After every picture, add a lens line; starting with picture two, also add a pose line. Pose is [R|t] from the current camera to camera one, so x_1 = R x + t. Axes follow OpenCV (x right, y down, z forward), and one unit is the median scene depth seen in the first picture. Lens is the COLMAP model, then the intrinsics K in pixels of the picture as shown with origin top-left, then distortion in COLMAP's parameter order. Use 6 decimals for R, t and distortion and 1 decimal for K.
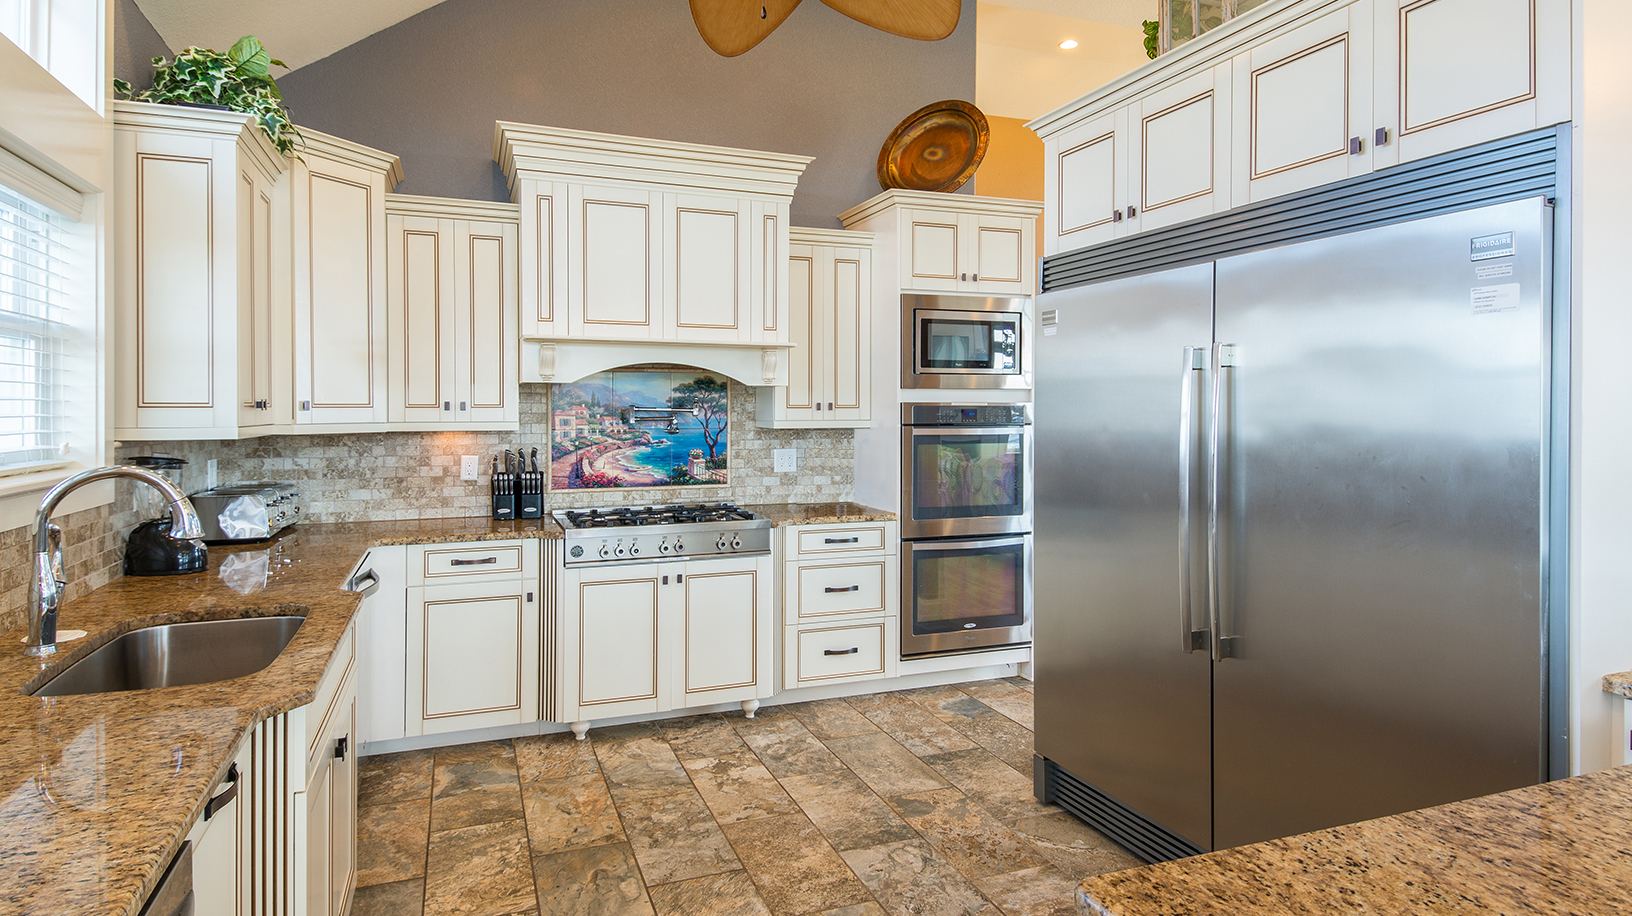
lens RADIAL K [[898.3, 0, 824.8], [0, 898.3, 411.7], [0, 0, 1]] dist [0.031218, -0.015194]
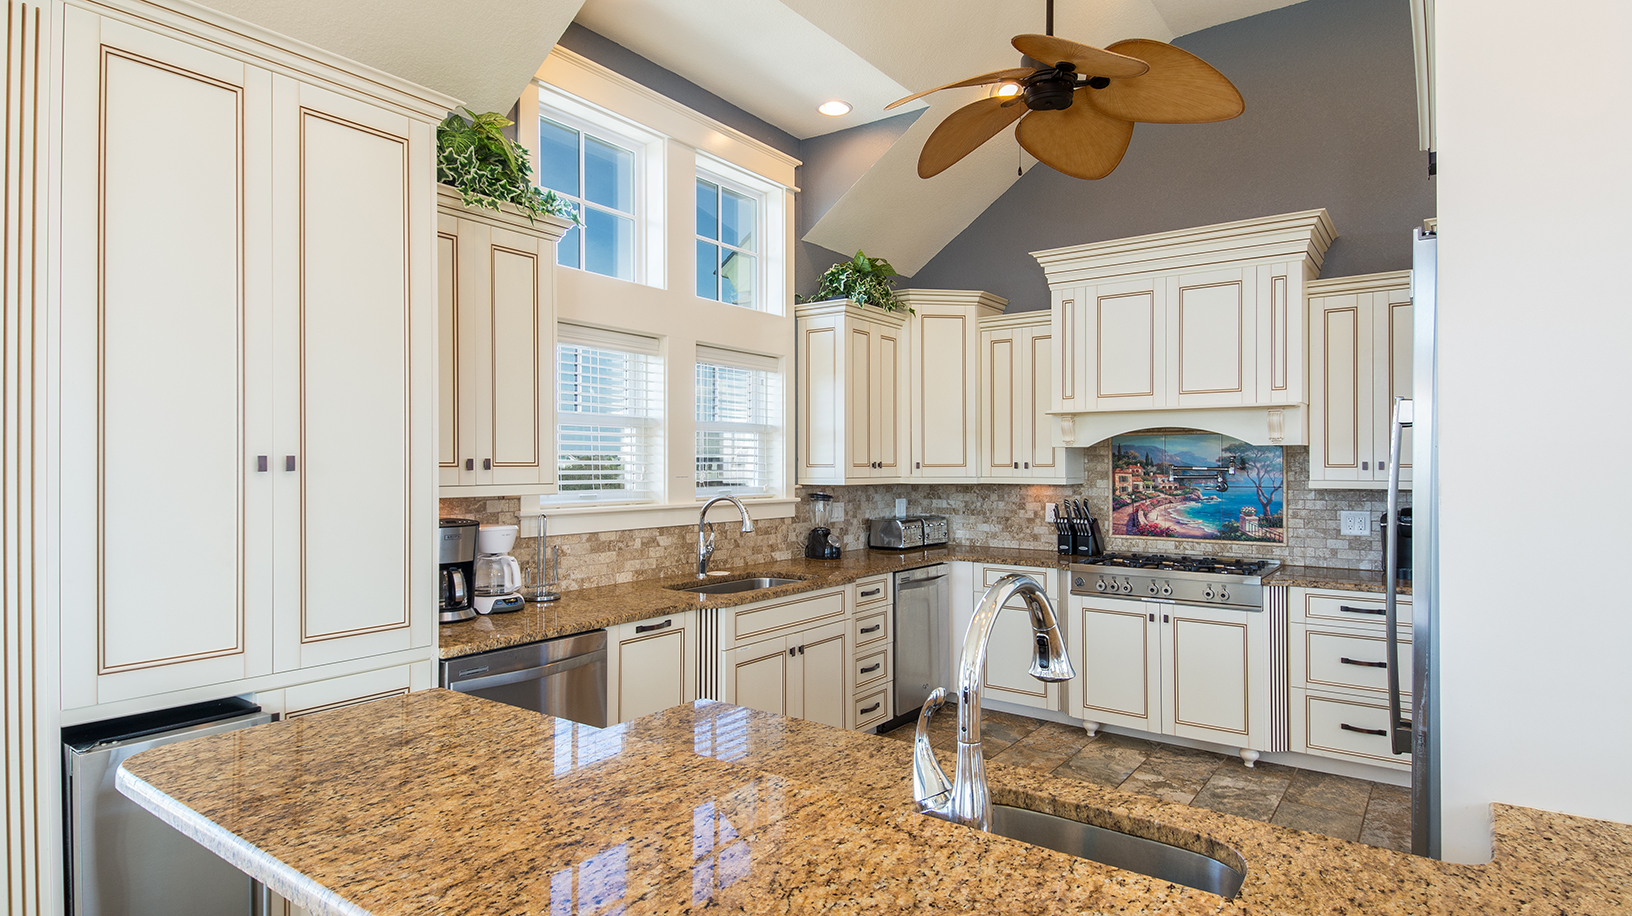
lens RADIAL K [[898.3, 0, 821.8], [0, 898.3, 464.1], [0, 0, 1]] dist [0.031218, -0.015194]
pose [[0.532785, 0.000091, -0.846251, 0.544215], [-0.002956, 0.999994, -0.001753, -0.004935], [0.846246, 0.003436, 0.532782, 0.029373]]
